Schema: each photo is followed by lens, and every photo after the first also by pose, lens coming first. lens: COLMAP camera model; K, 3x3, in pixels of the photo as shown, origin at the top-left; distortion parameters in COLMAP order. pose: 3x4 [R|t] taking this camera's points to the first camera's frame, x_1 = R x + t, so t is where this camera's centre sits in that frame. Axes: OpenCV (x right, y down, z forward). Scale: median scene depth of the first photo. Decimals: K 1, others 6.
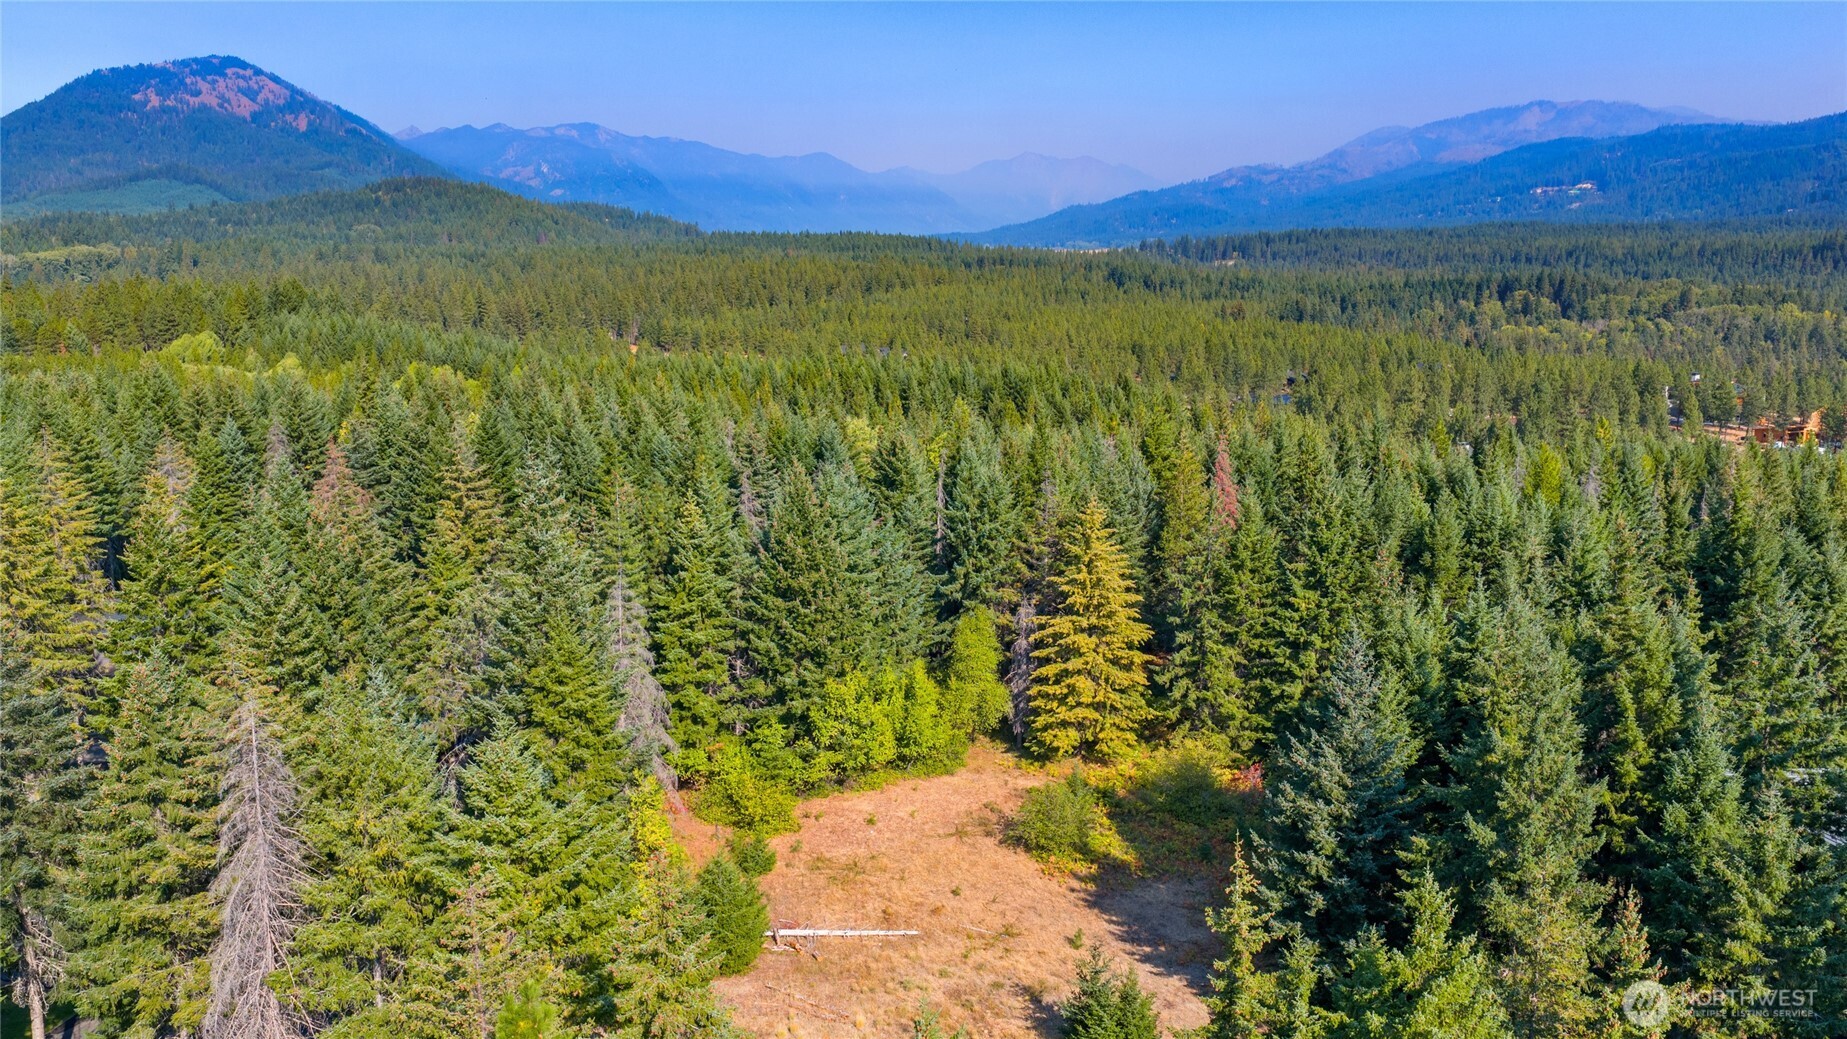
lens RADIAL K [[1396.6, 0, 923.5], [0, 1396.6, 519.5], [0, 0, 1]] dist [0.007560, 0.000882]
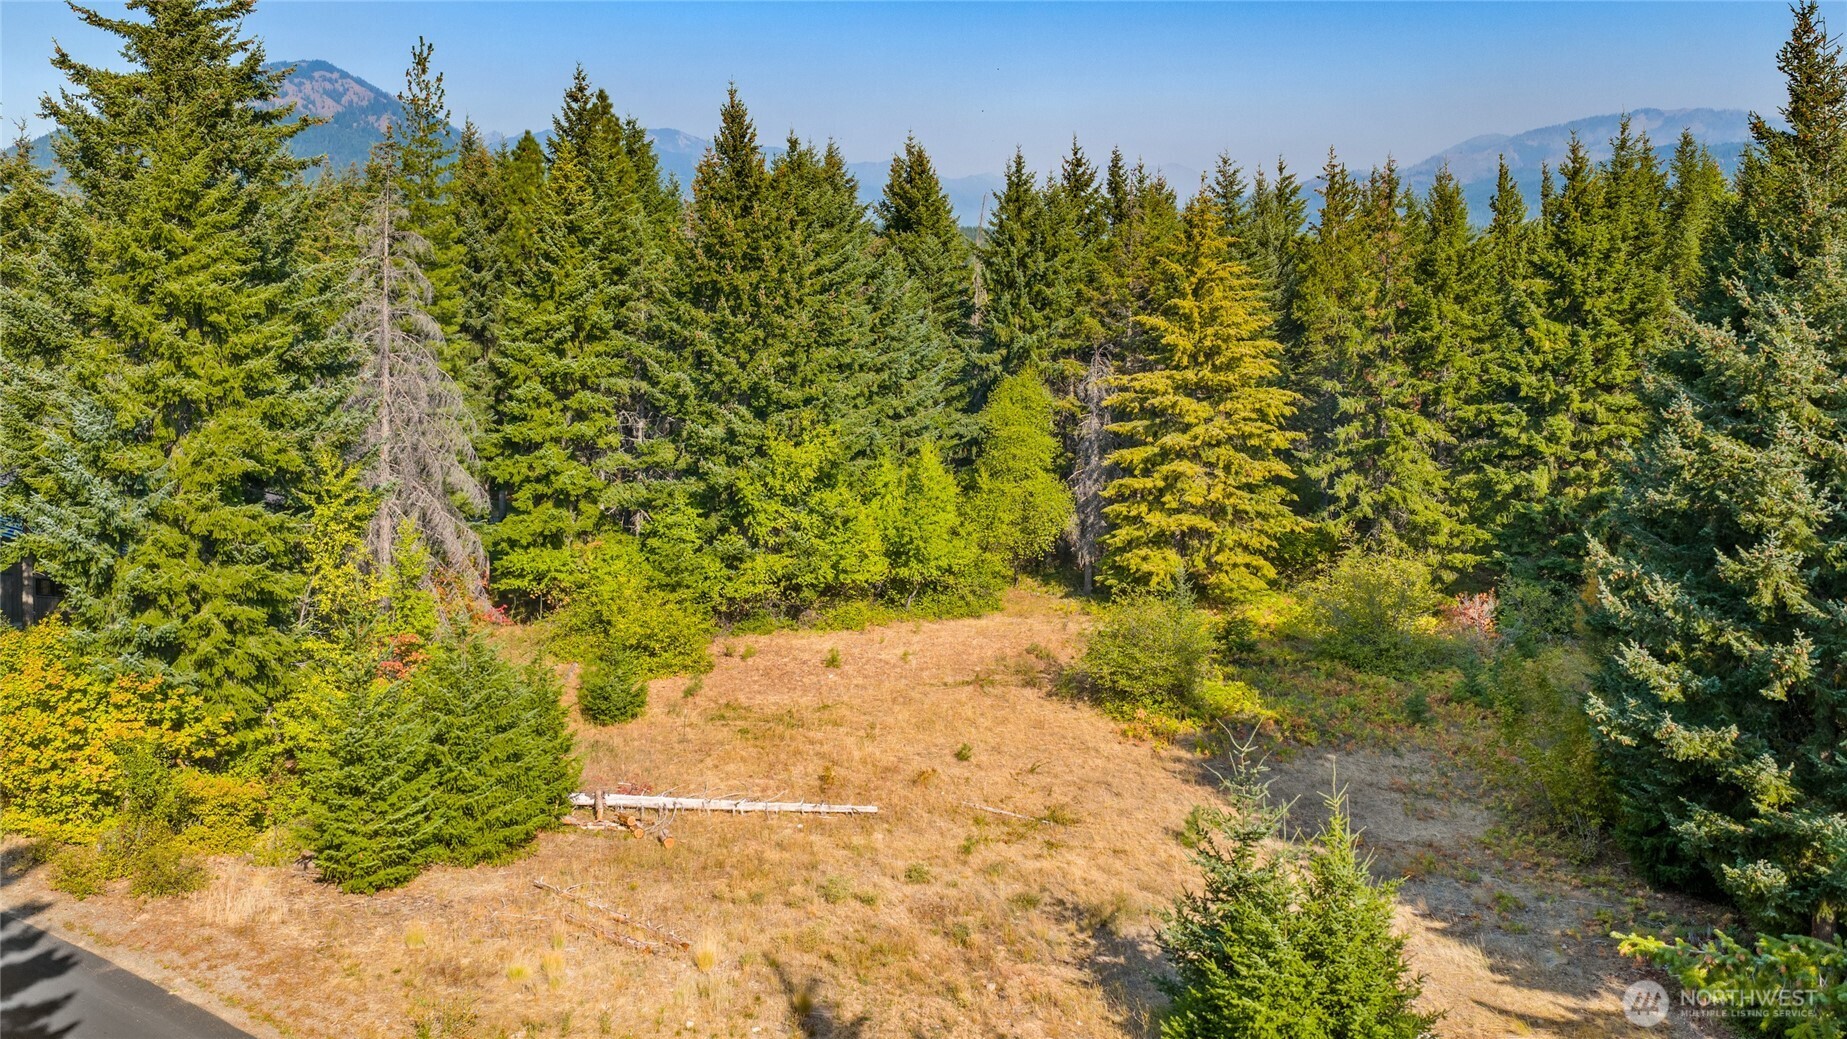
lens RADIAL K [[1457.7, 0, 924.8], [0, 1457.7, 369.2], [0, 0, 1]] dist [0.004388, -0.003358]
pose [[0.998496, 0.007300, -0.054329, 0.031144], [-0.013474, 0.993371, -0.114156, 0.148424], [0.053136, 0.114716, 0.991976, 0.341972]]
